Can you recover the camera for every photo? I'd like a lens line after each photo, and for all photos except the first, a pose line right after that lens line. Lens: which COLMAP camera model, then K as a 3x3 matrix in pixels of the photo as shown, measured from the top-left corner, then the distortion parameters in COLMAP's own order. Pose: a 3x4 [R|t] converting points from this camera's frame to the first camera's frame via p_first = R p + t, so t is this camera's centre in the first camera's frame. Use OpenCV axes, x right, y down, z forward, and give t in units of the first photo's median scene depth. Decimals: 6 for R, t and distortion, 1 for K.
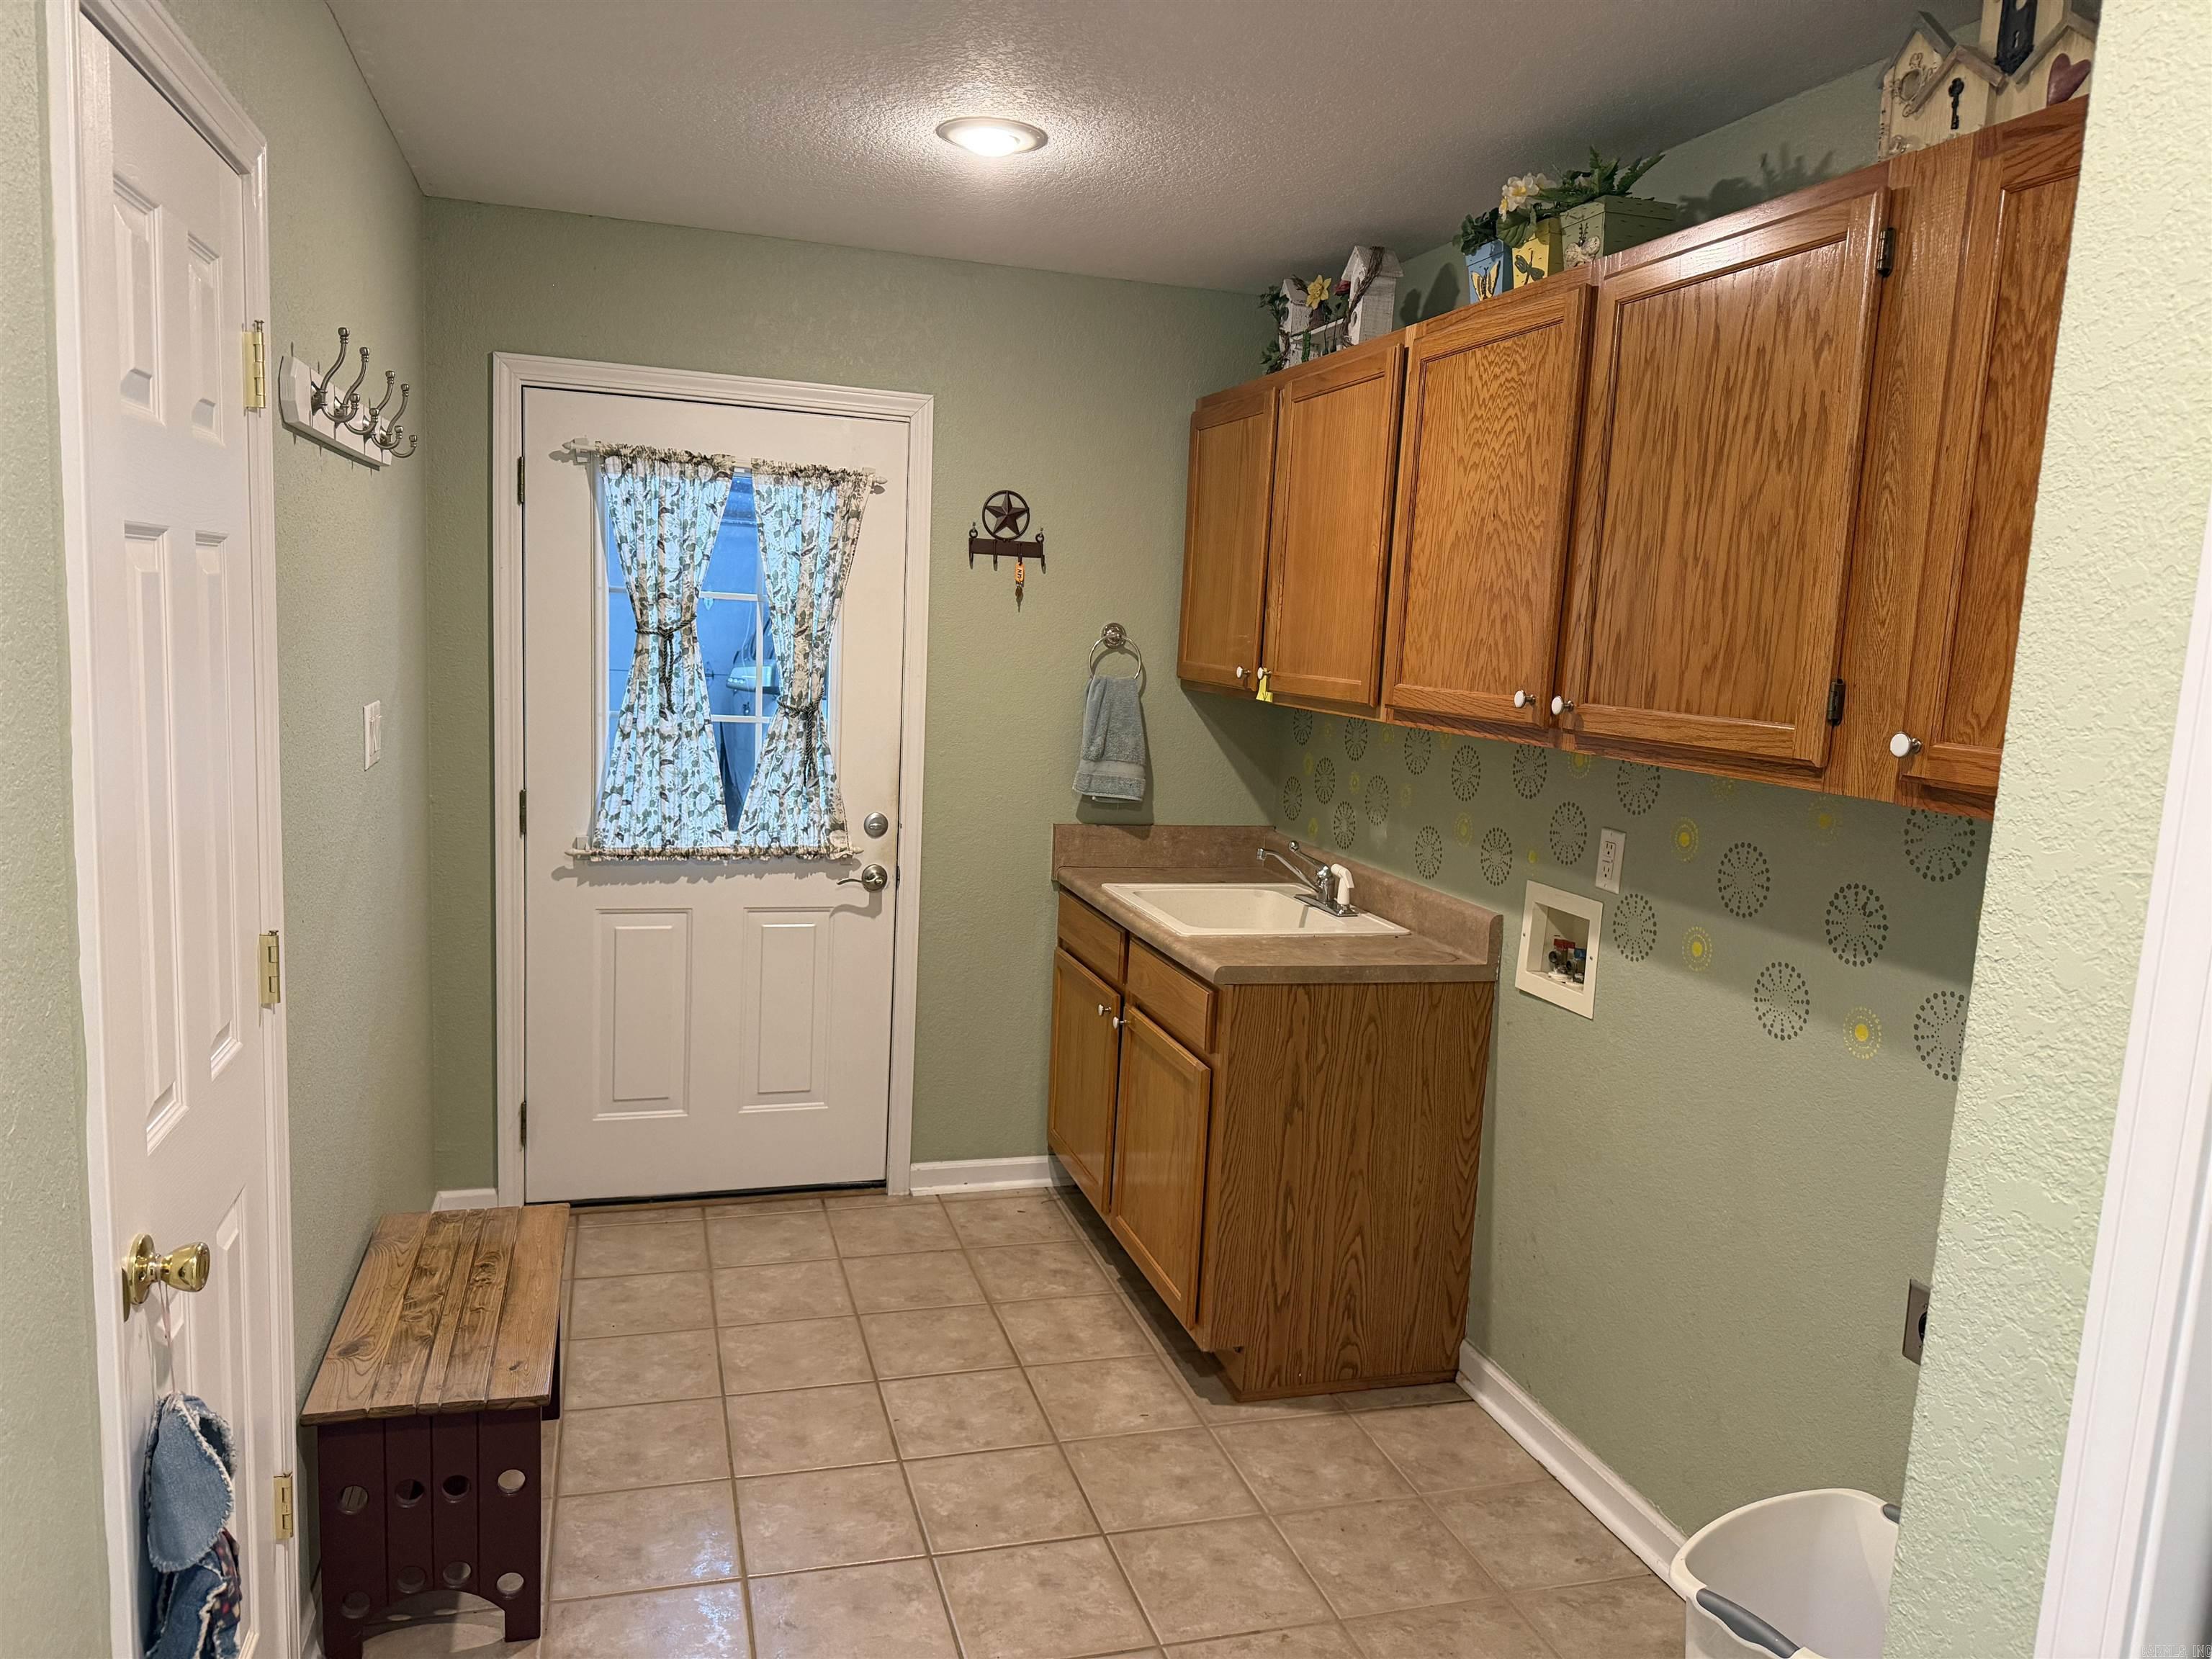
lens RADIAL K [[1542.8, 0, 1100.1], [0, 1542.8, 830.2], [0, 0, 1]] dist [0.015317, -0.007311]
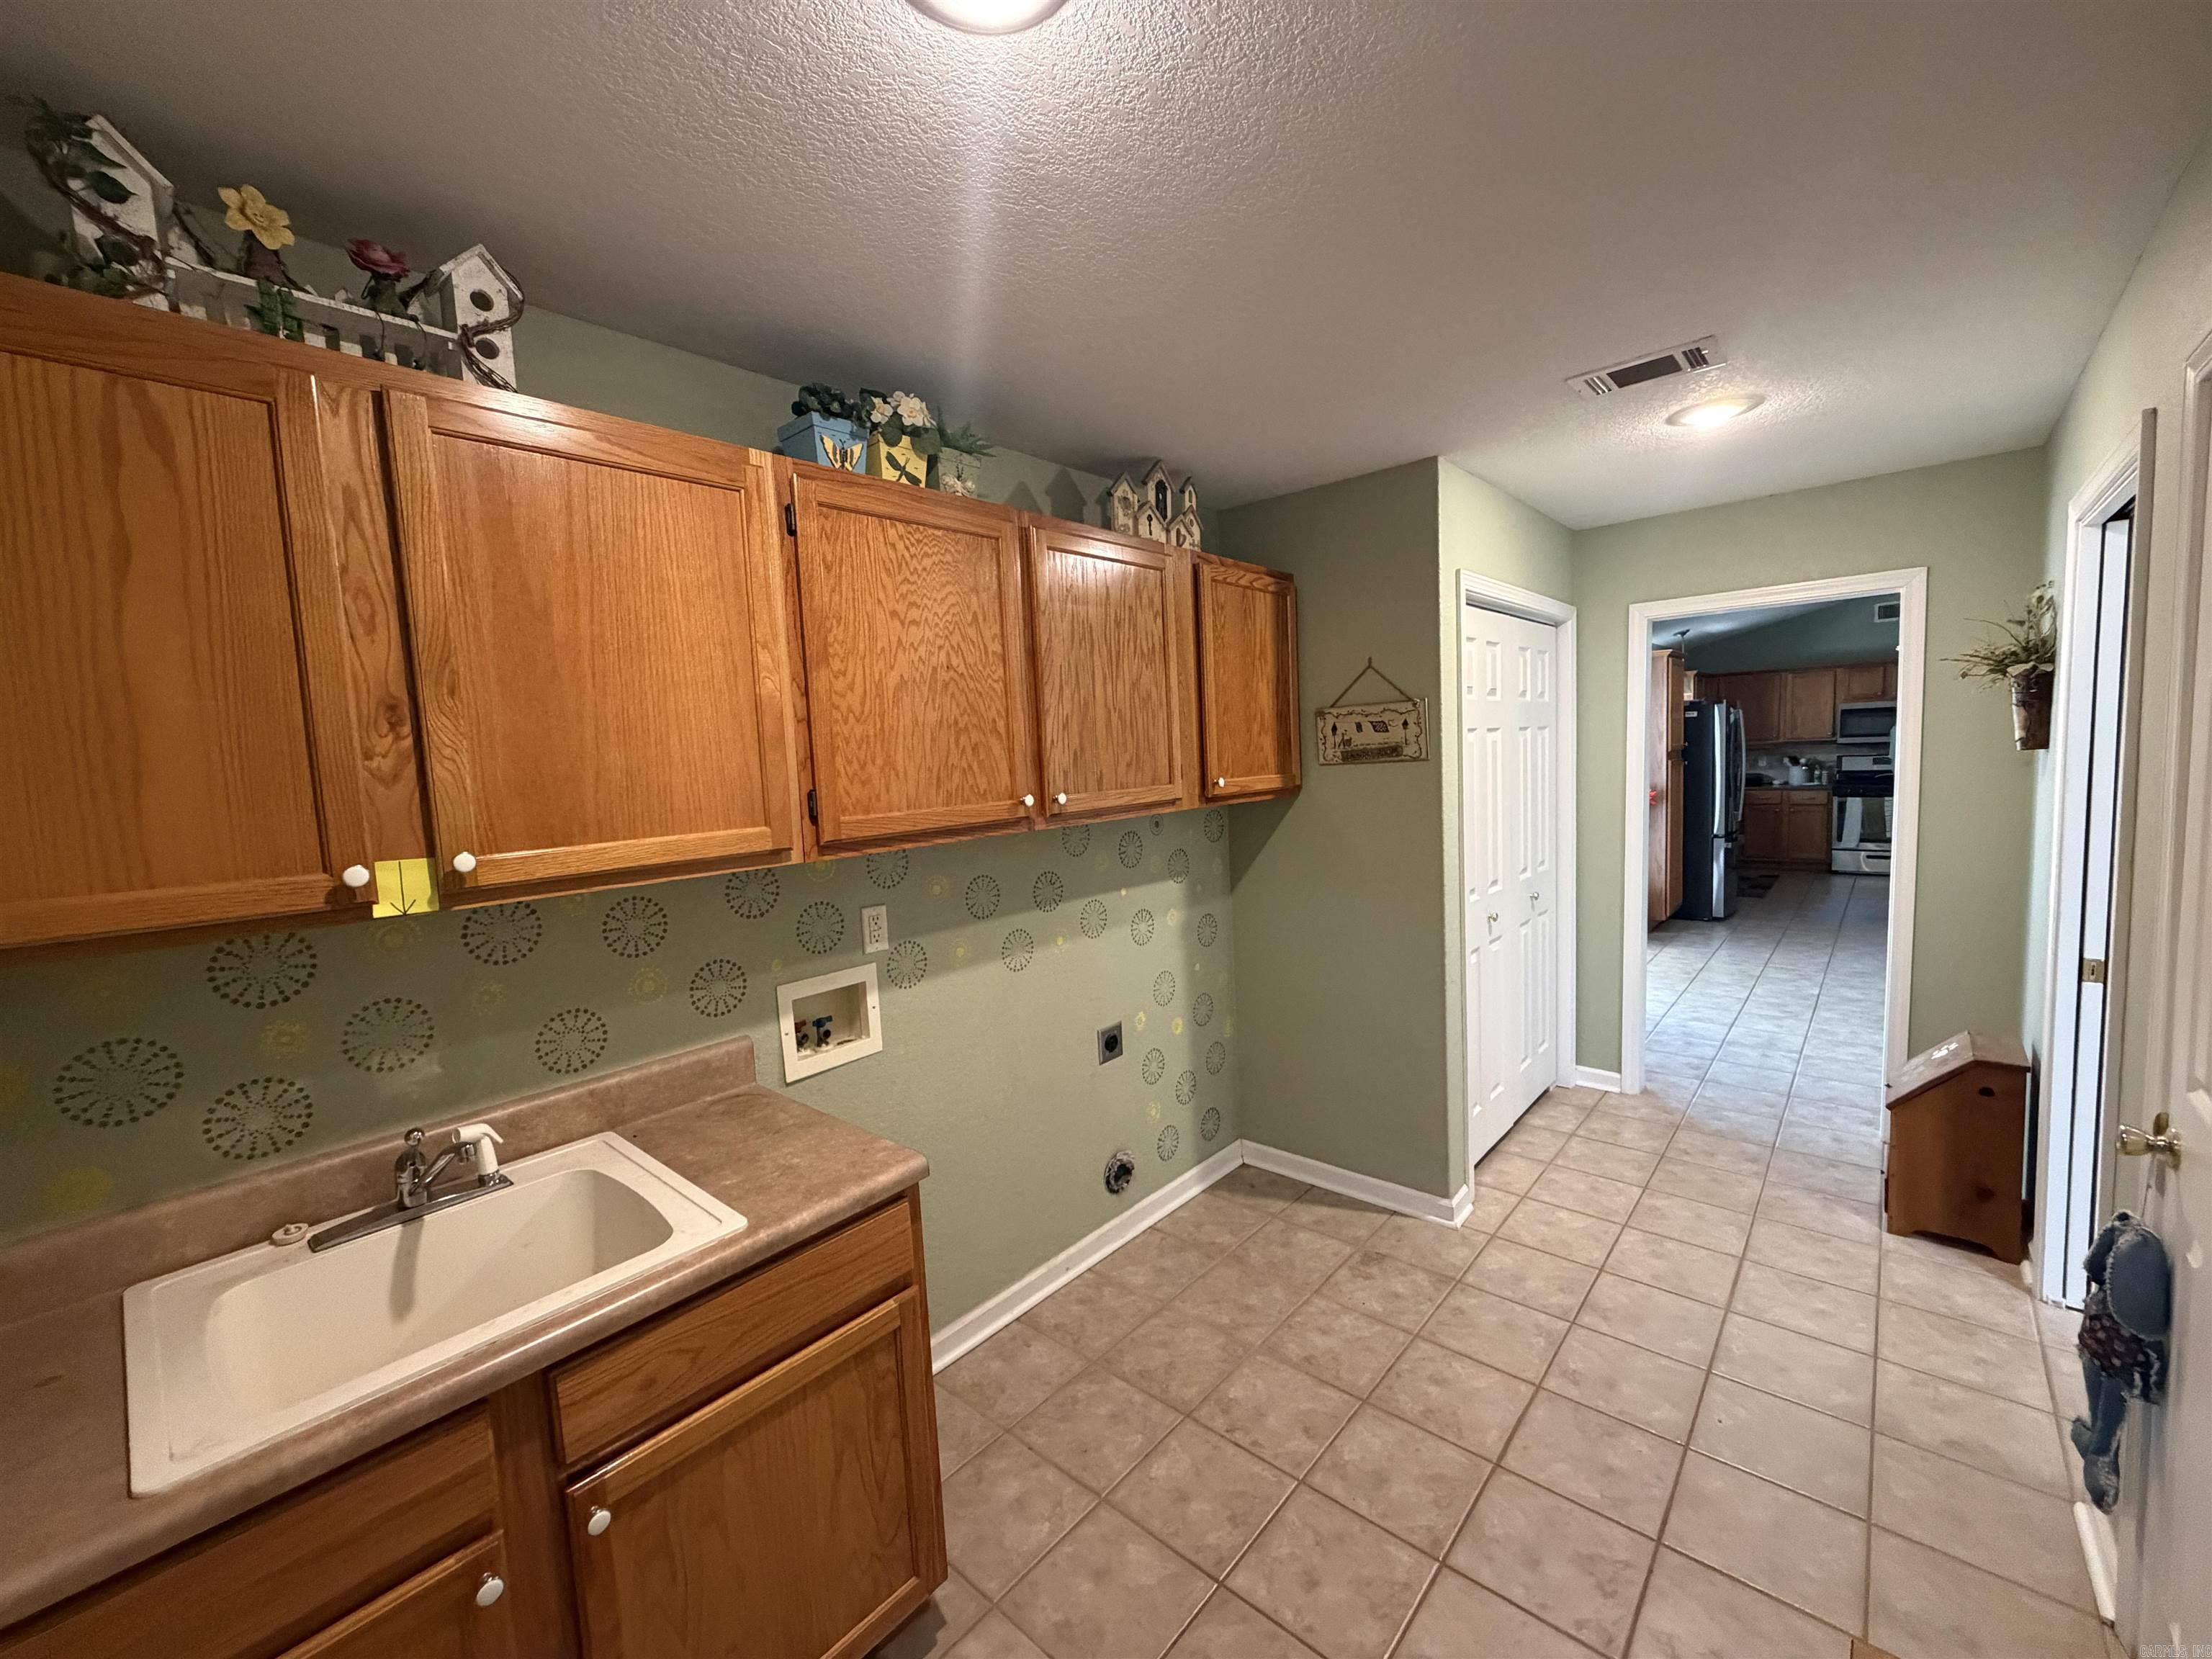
lens RADIAL K [[885.9, 0, 1098.2], [0, 885.9, 834.7], [0, 0, 1]] dist [0.002212, 0.000147]
pose [[-0.519144, -0.096983, 0.849166, -0.438620], [0.141535, 0.970068, 0.197320, -0.195555], [-0.842886, 0.222625, -0.489879, 1.277973]]
